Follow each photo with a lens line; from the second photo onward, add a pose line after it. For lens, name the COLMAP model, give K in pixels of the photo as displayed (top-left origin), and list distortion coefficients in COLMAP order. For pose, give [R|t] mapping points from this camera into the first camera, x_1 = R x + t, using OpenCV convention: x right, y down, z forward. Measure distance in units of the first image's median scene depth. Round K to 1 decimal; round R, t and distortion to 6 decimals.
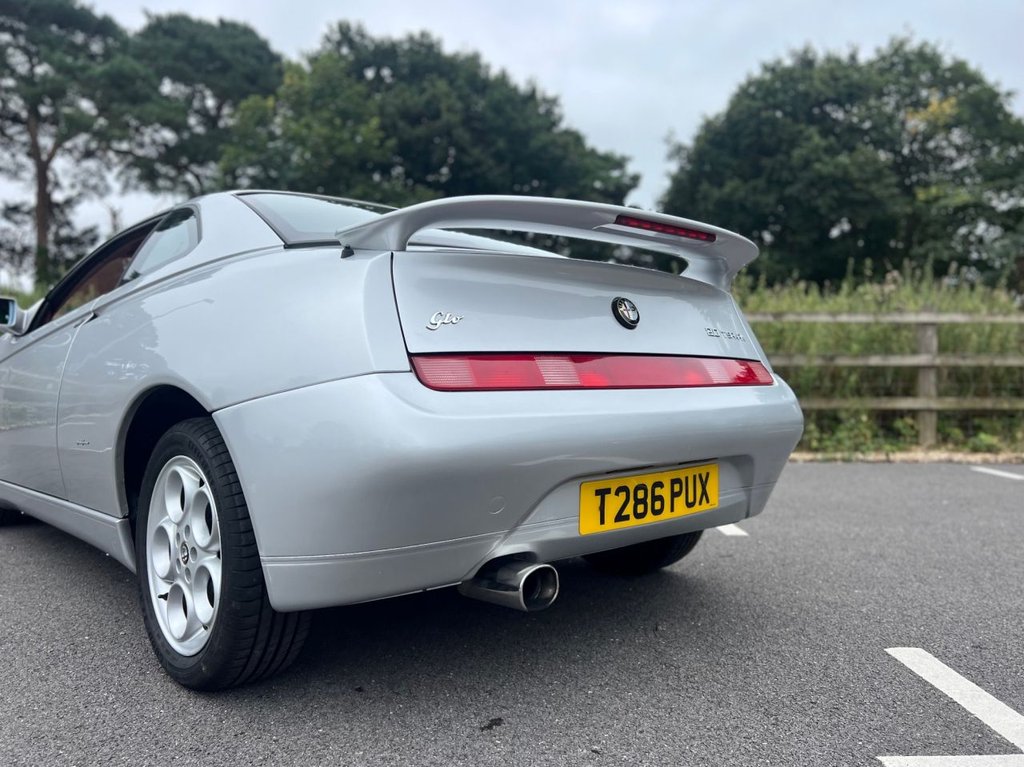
lens RADIAL K [[789.9, 0, 512.0], [0, 789.9, 383.5], [0, 0, 1]] dist [0.015319, -0.002281]
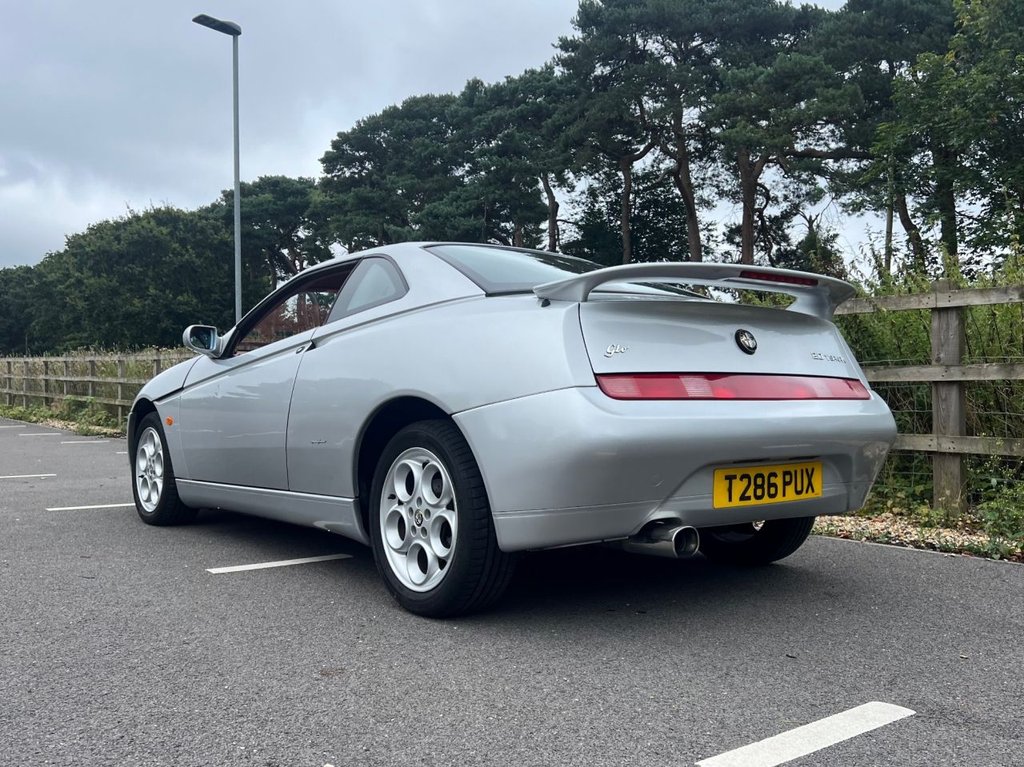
lens RADIAL K [[945.2, 0, 494.3], [0, 945.2, 398.8], [0, 0, 1]] dist [0.018740, 0.002197]
pose [[0.995325, 0.002668, -0.096547, -0.032320], [-0.003585, 0.999950, -0.009322, 0.005176], [0.096517, 0.009624, 0.995285, -0.158913]]
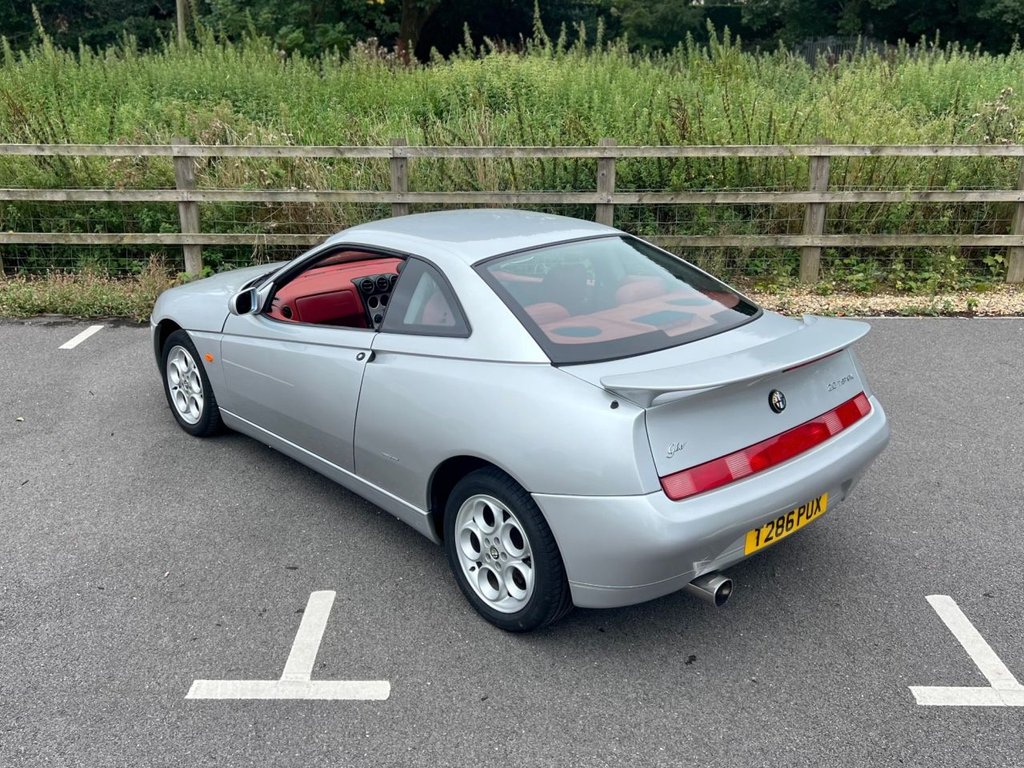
lens RADIAL K [[975.0, 0, 488.8], [0, 975.0, 352.5], [0, 0, 1]] dist [0.006566, 0.009172]
pose [[0.999657, 0.007202, -0.025188, -0.097239], [0.000512, 0.955917, 0.293637, -0.197224], [0.026192, -0.293549, 0.955585, -0.202643]]
